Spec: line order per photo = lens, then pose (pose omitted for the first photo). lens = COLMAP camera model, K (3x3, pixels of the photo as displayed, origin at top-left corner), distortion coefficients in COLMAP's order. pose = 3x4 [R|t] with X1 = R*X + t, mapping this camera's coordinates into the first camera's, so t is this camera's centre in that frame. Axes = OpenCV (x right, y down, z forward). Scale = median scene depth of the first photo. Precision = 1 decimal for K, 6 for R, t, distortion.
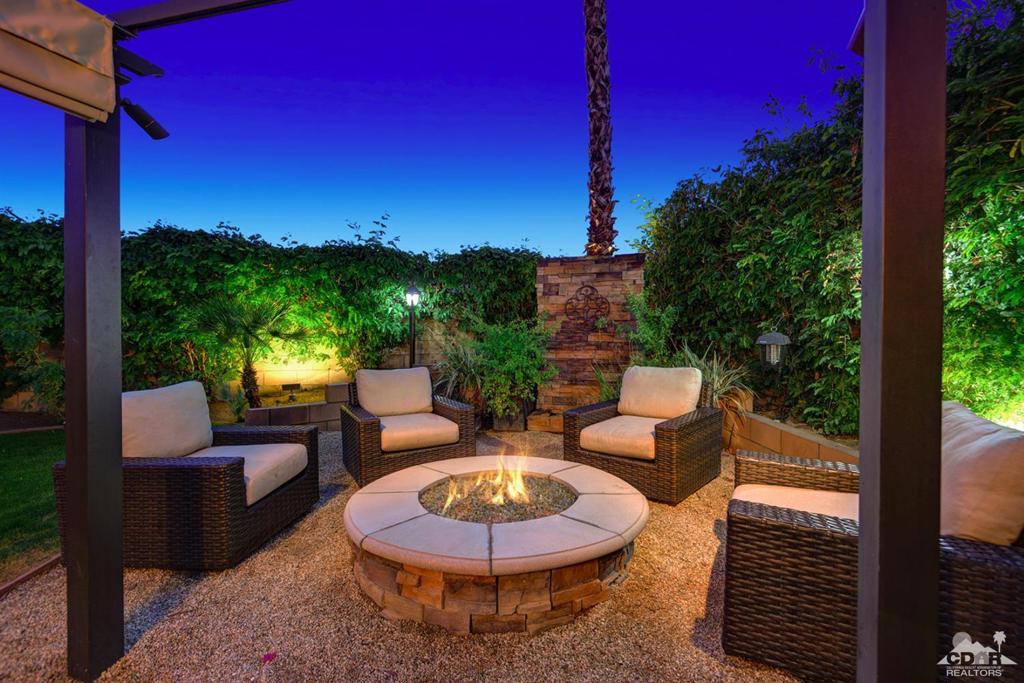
lens RADIAL K [[438.3, 0, 512.0], [0, 438.3, 341.5], [0, 0, 1]] dist [-0.059714, -0.000280]
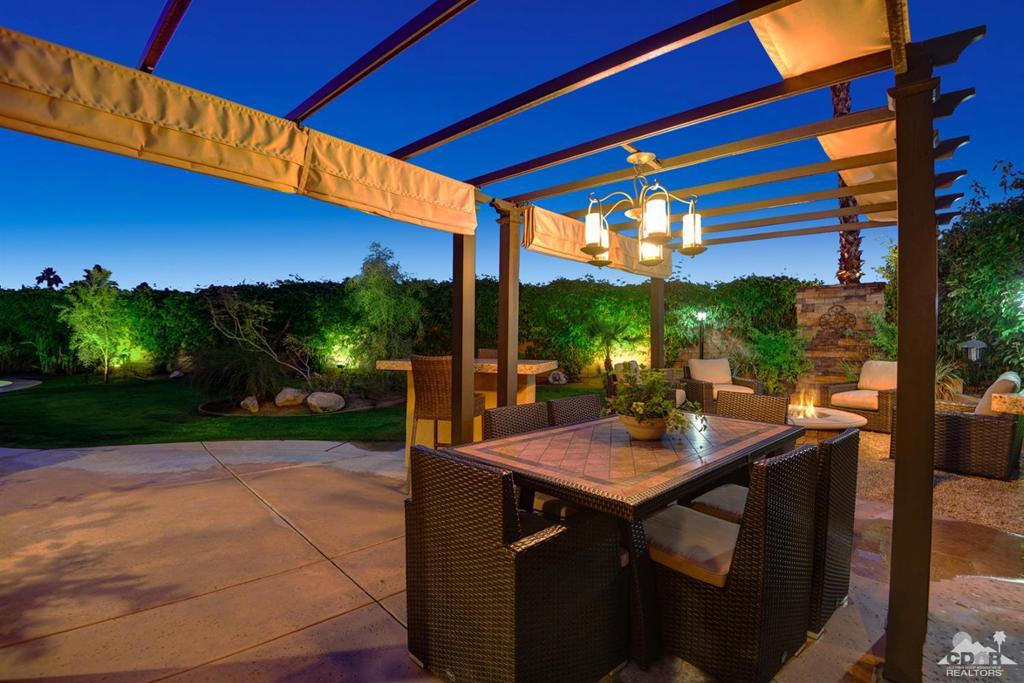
lens RADIAL K [[438.3, 0, 512.0], [0, 438.3, 341.5], [0, 0, 1]] dist [-0.059714, -0.000280]
pose [[0.881723, 0.006458, -0.471723, -0.109465], [-0.008825, 0.999957, -0.002807, 0.001823], [0.471684, 0.006638, 0.881742, -0.692456]]
